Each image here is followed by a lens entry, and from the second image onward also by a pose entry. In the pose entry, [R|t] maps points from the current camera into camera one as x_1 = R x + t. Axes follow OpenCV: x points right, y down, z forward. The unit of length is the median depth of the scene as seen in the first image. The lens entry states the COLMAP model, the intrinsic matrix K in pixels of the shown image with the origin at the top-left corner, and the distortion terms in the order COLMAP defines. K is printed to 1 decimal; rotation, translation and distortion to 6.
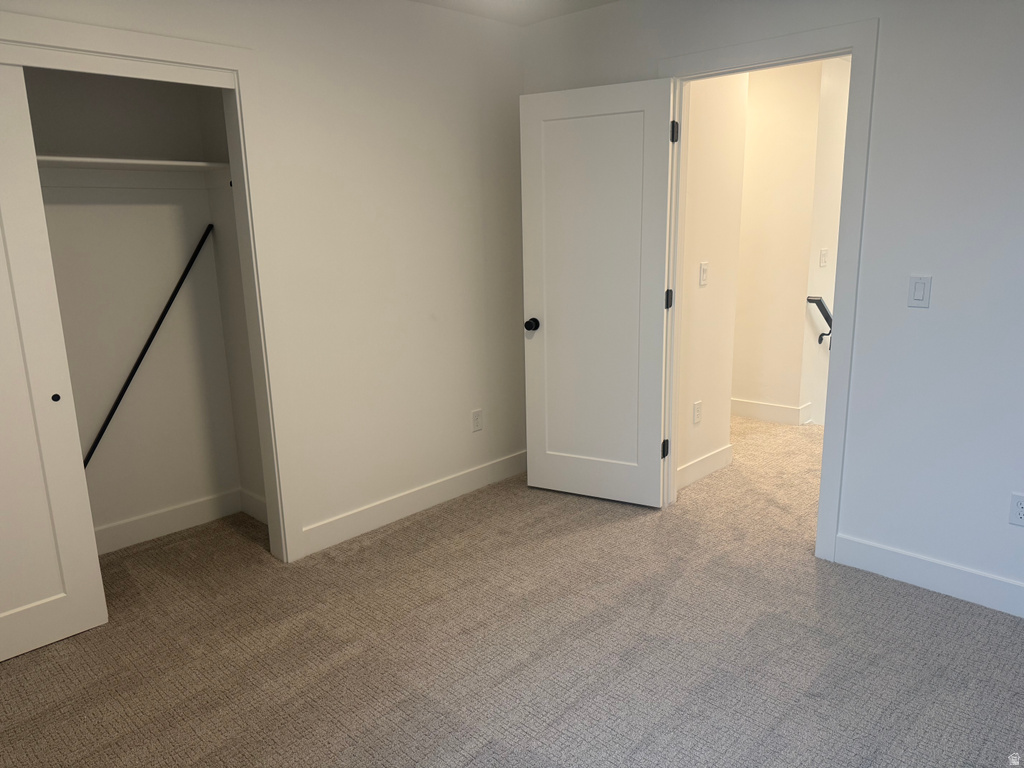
lens RADIAL K [[722.1, 0, 512.5], [0, 722.1, 383.5], [0, 0, 1]] dist [0.065205, -0.085249]
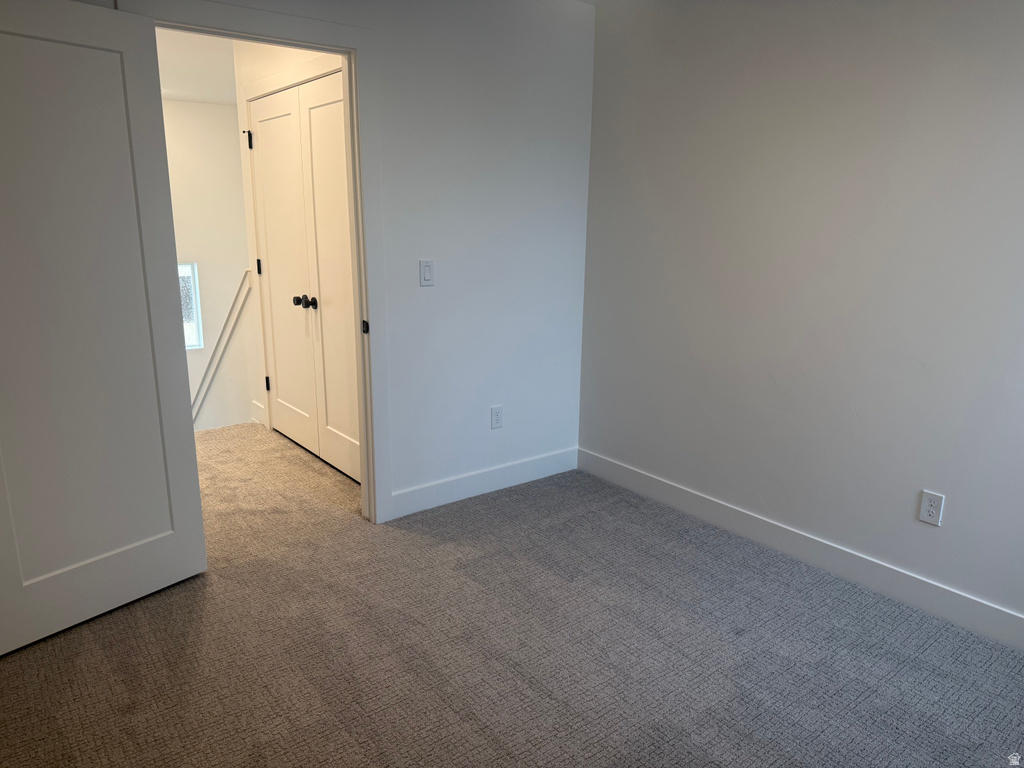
lens RADIAL K [[722.1, 0, 511.0], [0, 722.1, 385.3], [0, 0, 1]] dist [0.065205, -0.085249]
pose [[0.176019, -0.225414, 0.958231, -0.517763], [0.214020, 0.958907, 0.186259, -0.115676], [-0.960840, 0.172296, 0.217029, 0.509084]]
